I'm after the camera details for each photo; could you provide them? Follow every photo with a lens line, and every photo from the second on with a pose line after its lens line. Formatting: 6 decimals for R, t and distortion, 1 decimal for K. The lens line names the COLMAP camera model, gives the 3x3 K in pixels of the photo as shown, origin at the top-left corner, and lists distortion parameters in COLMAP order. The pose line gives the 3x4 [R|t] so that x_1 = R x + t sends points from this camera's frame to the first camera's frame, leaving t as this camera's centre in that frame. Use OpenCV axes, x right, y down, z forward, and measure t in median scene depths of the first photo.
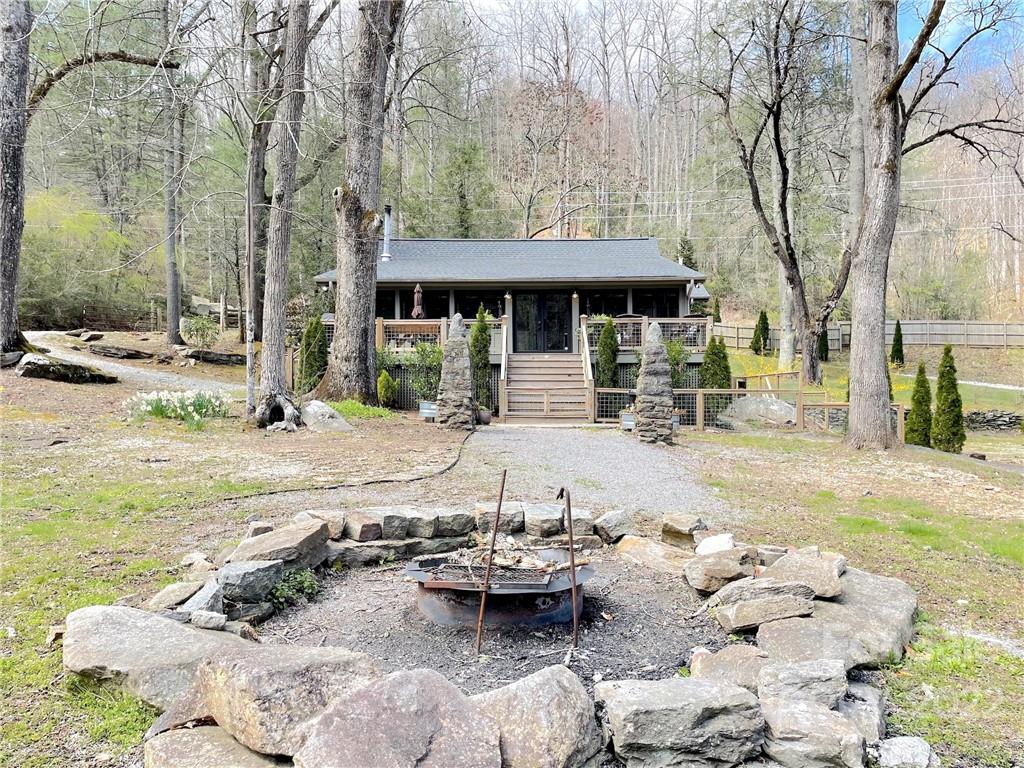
lens RADIAL K [[794.0, 0, 512.0], [0, 794.0, 383.0], [0, 0, 1]] dist [0.009055, -0.000118]
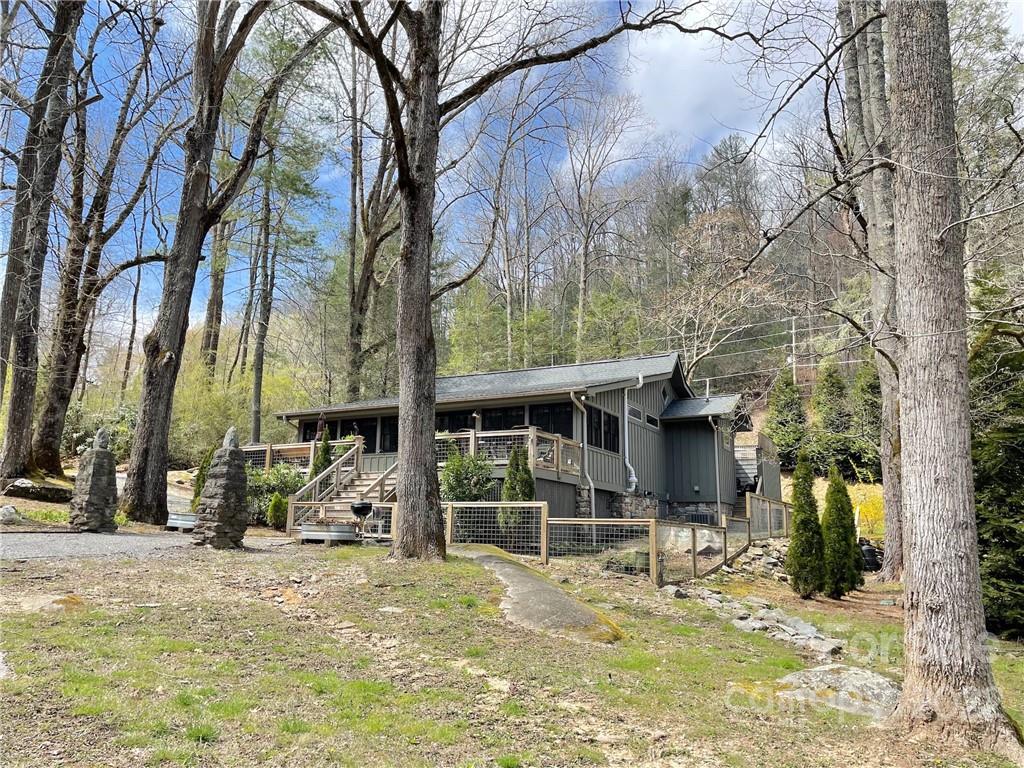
lens RADIAL K [[794.0, 0, 511.7], [0, 794.0, 384.0], [0, 0, 1]] dist [0.009055, -0.000118]
pose [[0.900844, -0.069662, -0.428519, 0.979368], [-0.008431, 0.984050, -0.177694, 0.050027], [0.434062, 0.163687, 0.885888, 0.235040]]
